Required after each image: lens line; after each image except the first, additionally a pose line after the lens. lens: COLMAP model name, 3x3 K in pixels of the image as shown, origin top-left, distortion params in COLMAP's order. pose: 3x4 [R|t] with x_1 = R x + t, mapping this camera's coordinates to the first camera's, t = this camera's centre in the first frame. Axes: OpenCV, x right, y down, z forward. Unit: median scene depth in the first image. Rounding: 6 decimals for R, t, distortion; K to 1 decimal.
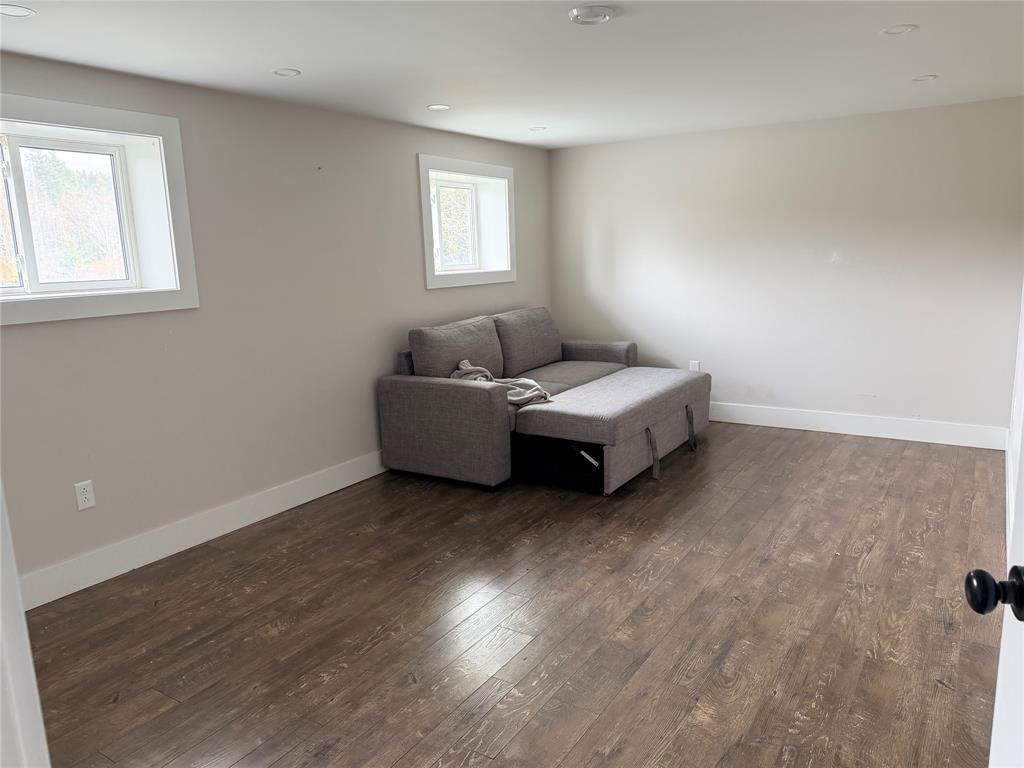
lens RADIAL K [[711.7, 0, 512.2], [0, 711.7, 382.7], [0, 0, 1]] dist [0.025259, -0.024760]
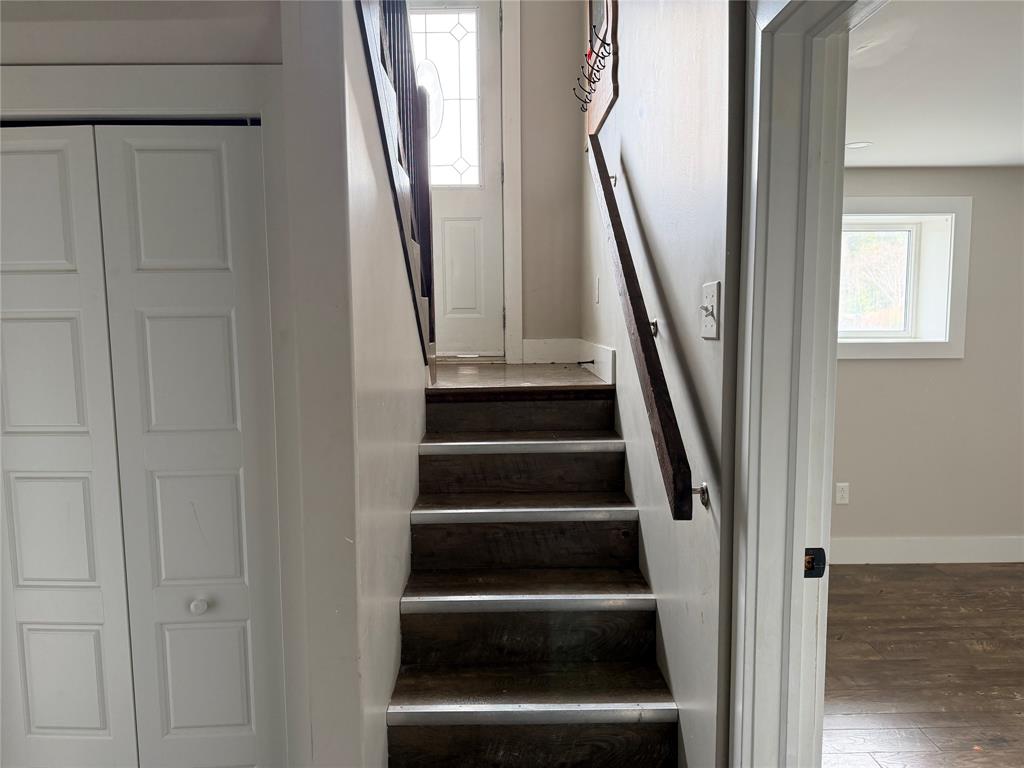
lens RADIAL K [[711.7, 0, 511.5], [0, 711.7, 386.4], [0, 0, 1]] dist [0.025259, -0.024760]
pose [[0.544058, 0.111330, -0.831629, 0.157312], [-0.161463, 0.986525, 0.026435, 0.031284], [0.823365, 0.119895, 0.554702, -0.276893]]
